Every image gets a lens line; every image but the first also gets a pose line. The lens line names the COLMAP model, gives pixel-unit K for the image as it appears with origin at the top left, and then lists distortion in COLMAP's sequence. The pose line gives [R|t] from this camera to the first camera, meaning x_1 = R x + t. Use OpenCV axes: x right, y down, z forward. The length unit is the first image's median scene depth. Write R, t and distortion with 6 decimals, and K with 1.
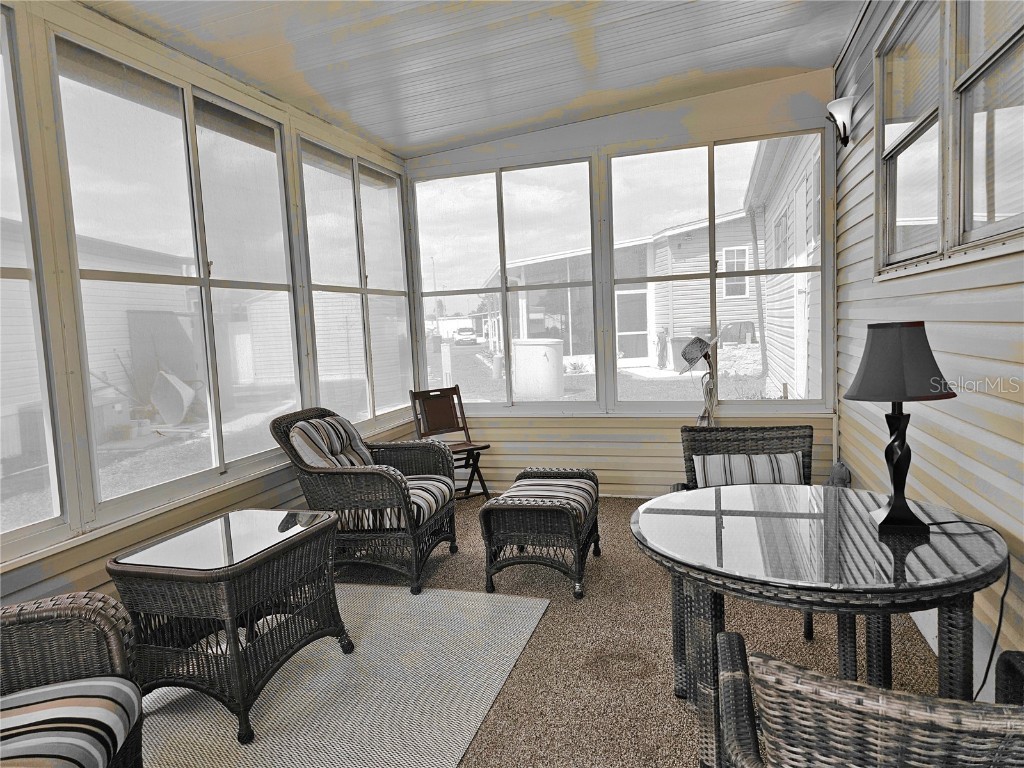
lens RADIAL K [[685.5, 0, 520.4], [0, 685.5, 383.9], [0, 0, 1]] dist [0.098107, -0.111138]
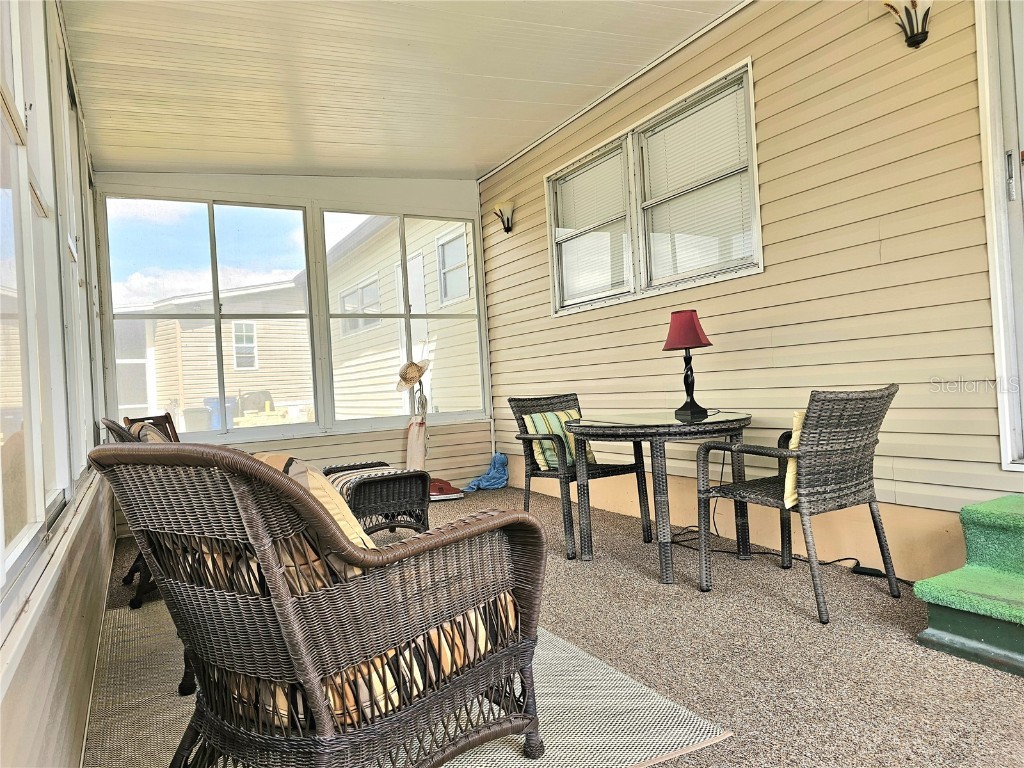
lens RADIAL K [[685.5, 0, 520.4], [0, 685.5, 383.9], [0, 0, 1]] dist [0.098107, -0.111138]
pose [[0.699347, 0.005667, 0.714759, -0.480538], [0.089221, 0.991456, -0.095158, 0.105786], [-0.709192, 0.130320, 0.692866, -0.012096]]
